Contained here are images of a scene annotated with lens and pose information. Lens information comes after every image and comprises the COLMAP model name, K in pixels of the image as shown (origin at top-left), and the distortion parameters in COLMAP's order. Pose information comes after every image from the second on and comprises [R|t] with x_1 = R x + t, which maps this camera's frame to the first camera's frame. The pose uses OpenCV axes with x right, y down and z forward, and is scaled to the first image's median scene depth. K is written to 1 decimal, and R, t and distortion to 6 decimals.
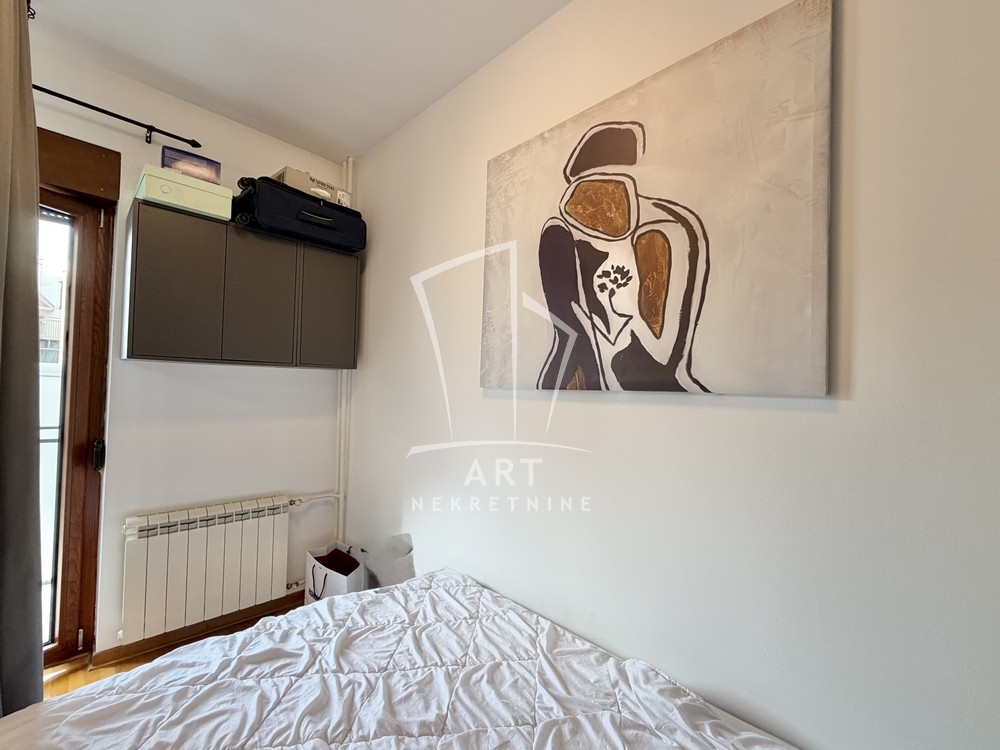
lens RADIAL K [[402.4, 0, 496.1], [0, 402.4, 377.0], [0, 0, 1]] dist [0.000215, -0.000070]
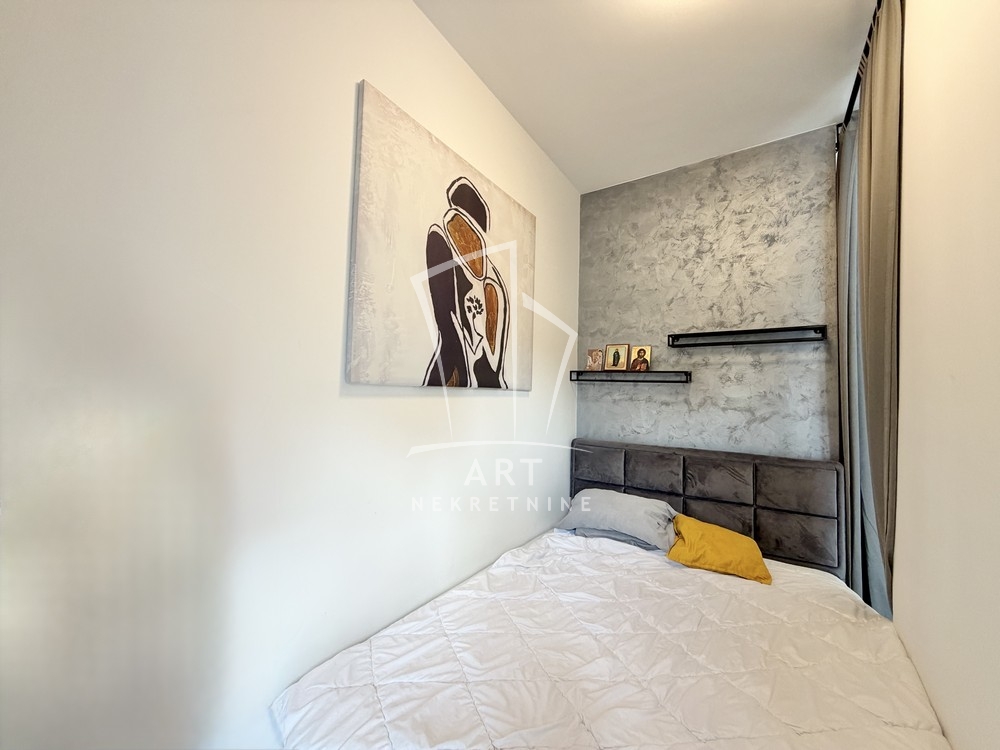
lens RADIAL K [[402.4, 0, 496.1], [0, 402.4, 377.0], [0, 0, 1]] dist [0.000215, -0.000070]
pose [[-0.179170, 0.011213, 0.983754, -1.054234], [-0.052490, 0.998402, -0.020940, 0.021981], [-0.982417, -0.055389, -0.178295, 1.149143]]
